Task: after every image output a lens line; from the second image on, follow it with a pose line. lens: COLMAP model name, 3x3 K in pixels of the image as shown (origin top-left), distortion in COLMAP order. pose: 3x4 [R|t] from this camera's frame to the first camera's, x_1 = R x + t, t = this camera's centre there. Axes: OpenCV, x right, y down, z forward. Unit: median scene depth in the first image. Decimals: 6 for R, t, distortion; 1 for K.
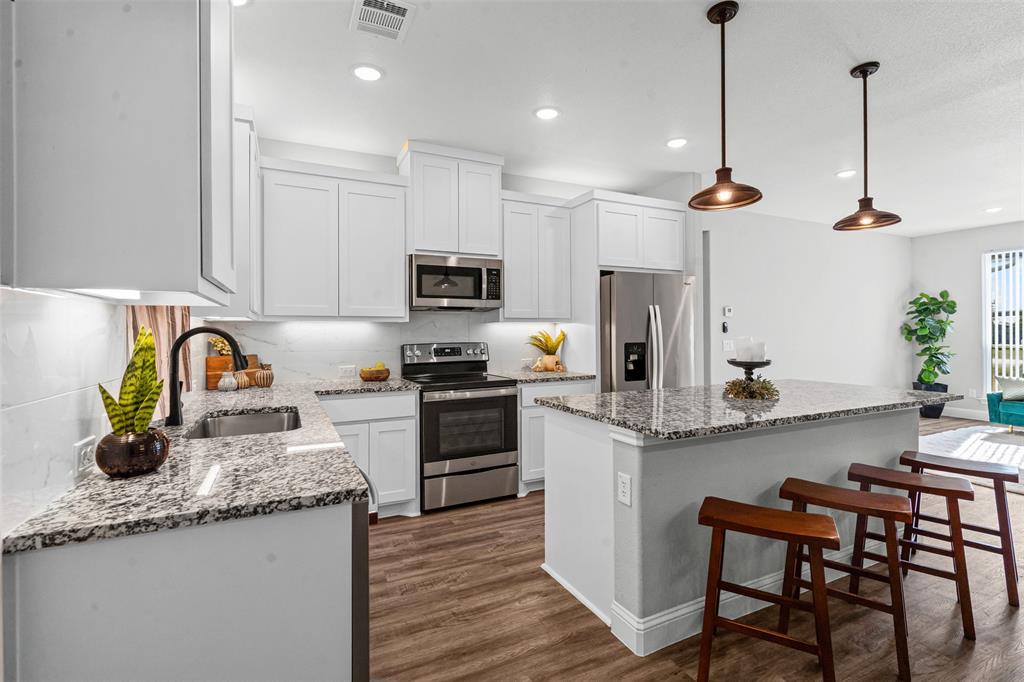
lens RADIAL K [[467.9, 0, 506.6], [0, 467.9, 330.6], [0, 0, 1]] dist [0.000725, 0.000620]
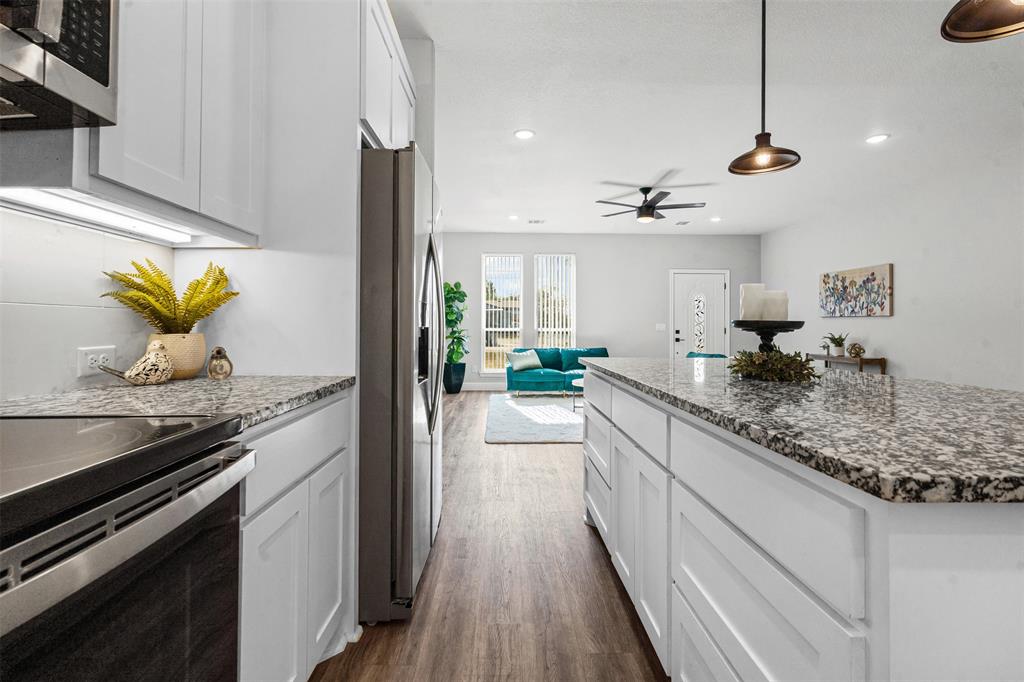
lens RADIAL K [[475.0, 0, 510.4], [0, 475.0, 322.8], [0, 0, 1]] dist [-0.009848, 0.000702]
pose [[0.405724, 0.015763, 0.913860, -0.146764], [-0.008587, 0.999873, -0.013434, 0.054662], [-0.913955, -0.002397, 0.405808, 0.755588]]
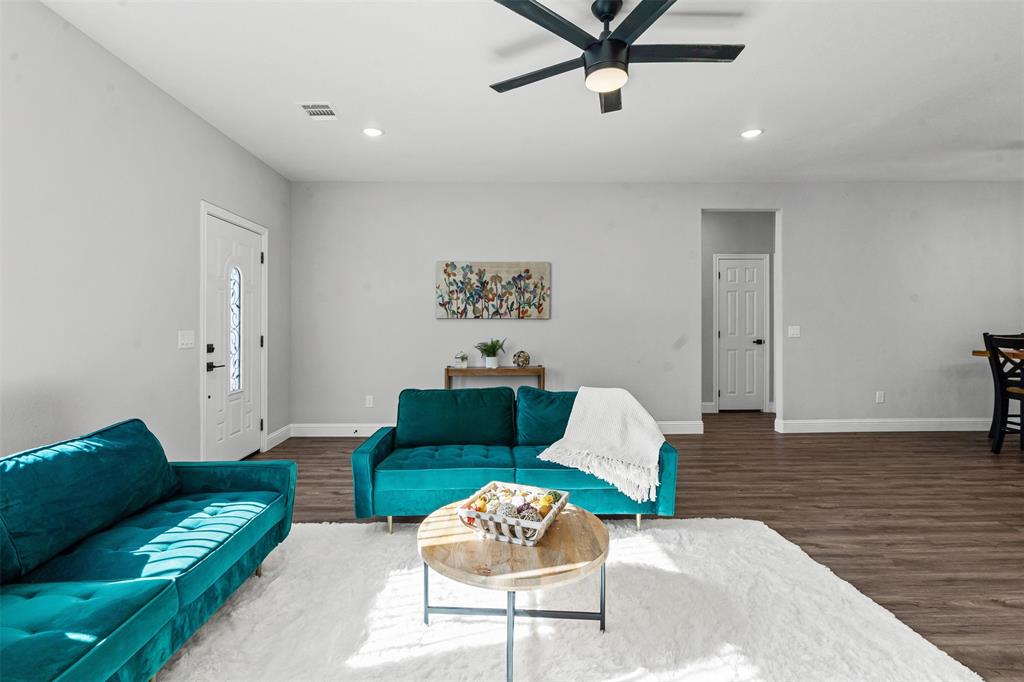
lens RADIAL K [[474.3, 0, 498.4], [0, 474.3, 323.9], [0, 0, 1]] dist [-0.002070, 0.000976]
pose [[-0.906767, 0.007524, 0.421565, 1.239908], [0.008349, 0.999965, 0.000110, 0.015622], [-0.421550, 0.003620, -0.906798, 1.564792]]
